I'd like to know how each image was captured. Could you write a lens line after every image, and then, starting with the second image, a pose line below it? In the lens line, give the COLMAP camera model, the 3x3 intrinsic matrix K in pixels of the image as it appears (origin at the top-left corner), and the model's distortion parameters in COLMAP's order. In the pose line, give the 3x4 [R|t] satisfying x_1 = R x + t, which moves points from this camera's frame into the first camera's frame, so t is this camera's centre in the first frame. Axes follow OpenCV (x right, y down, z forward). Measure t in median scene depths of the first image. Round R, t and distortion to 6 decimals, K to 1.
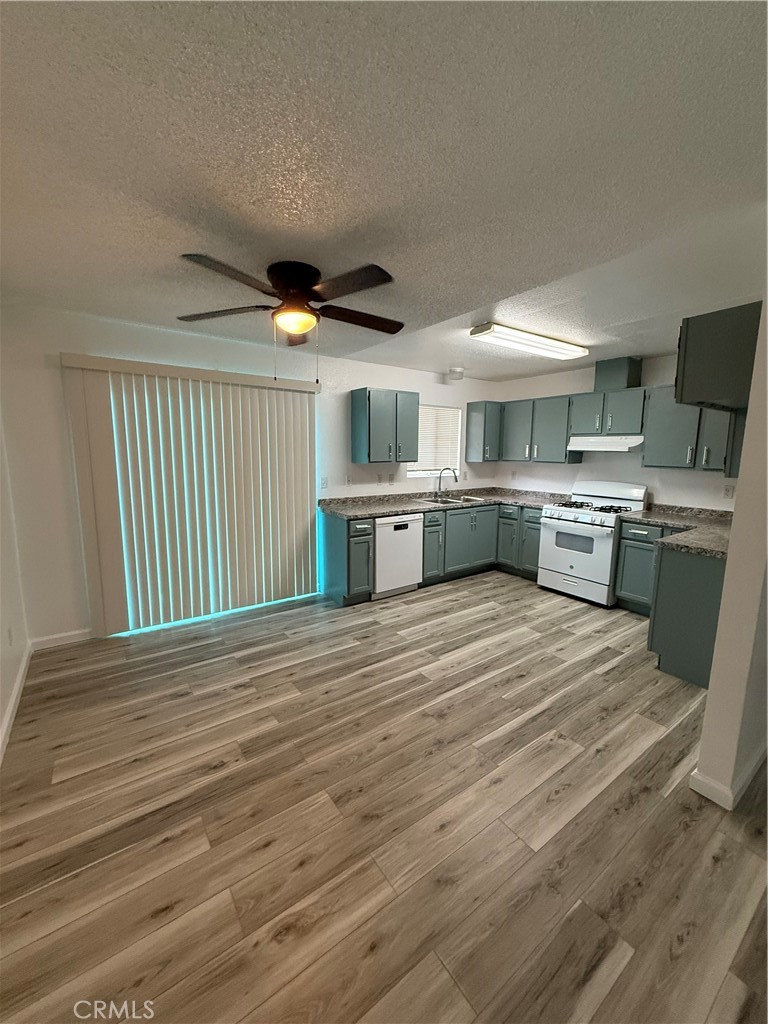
lens RADIAL K [[409.2, 0, 378.3], [0, 409.2, 508.4], [0, 0, 1]] dist [-0.000229, 0.000072]
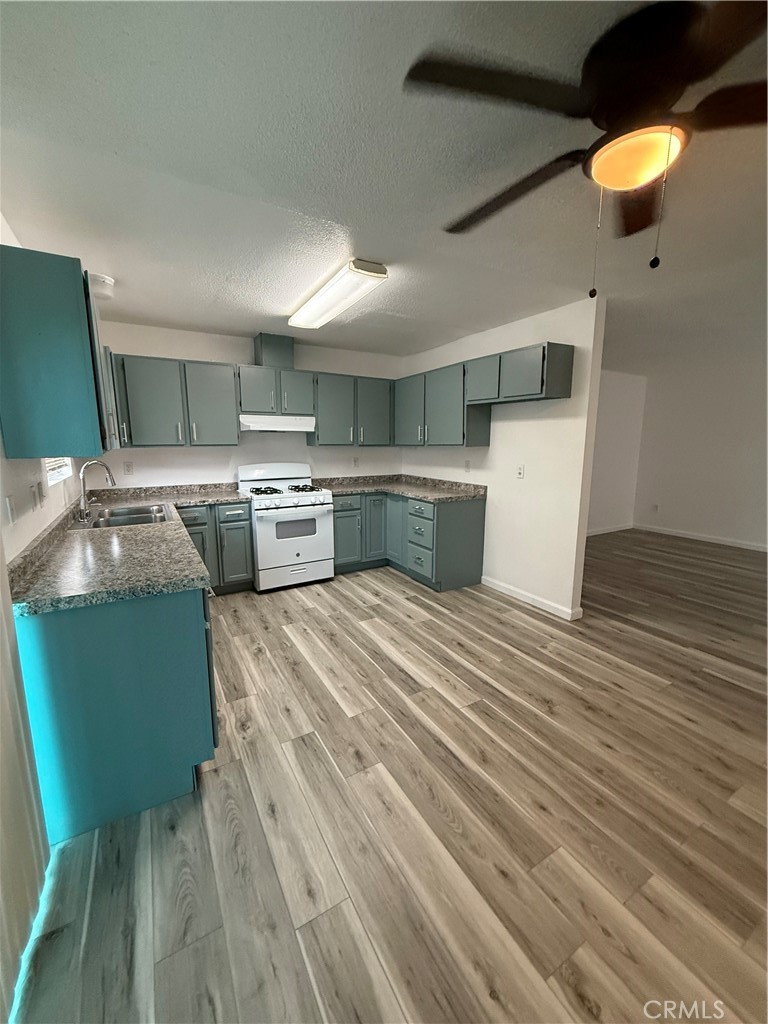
lens RADIAL K [[409.2, 0, 391.5], [0, 409.2, 508.2], [0, 0, 1]] dist [-0.000229, 0.000072]
pose [[0.076388, -0.176674, 0.981301, -0.496398], [0.144701, 0.975721, 0.164406, -0.101404], [-0.986522, 0.129437, 0.100098, 0.806546]]
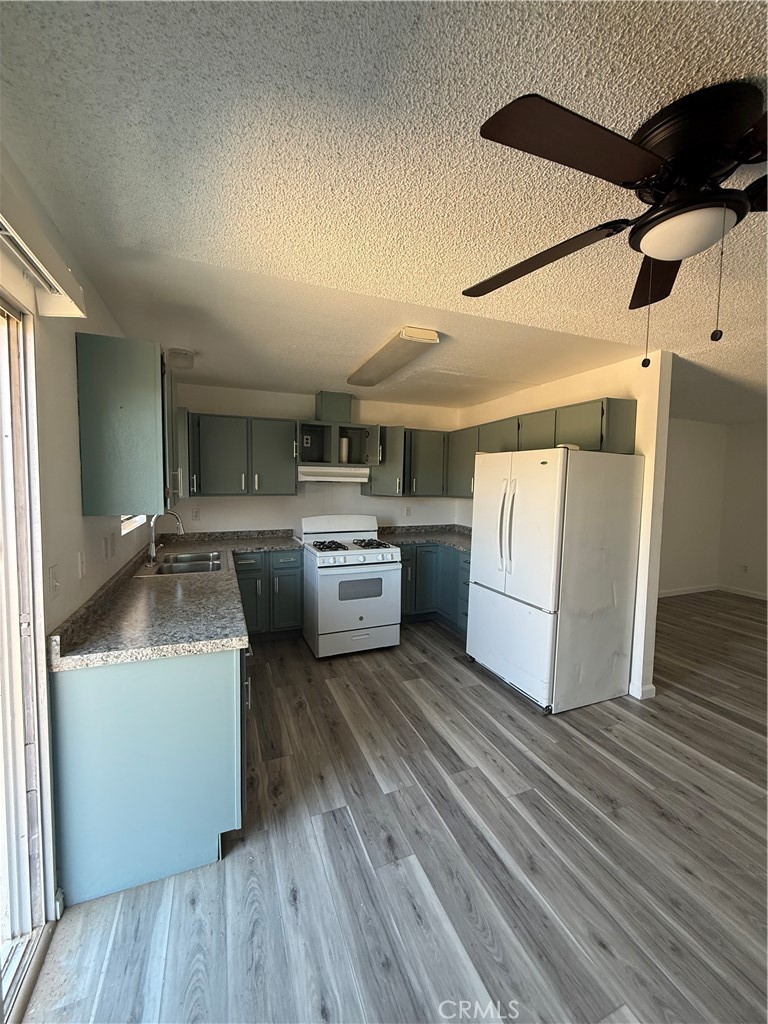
lens RADIAL K [[409.2, 0, 391.7], [0, 409.2, 507.1], [0, 0, 1]] dist [-0.000229, 0.000072]
pose [[0.217366, -0.069852, 0.973587, -0.481976], [0.131025, 0.990497, 0.041812, -0.123570], [-0.967256, 0.118475, 0.224453, 0.785060]]
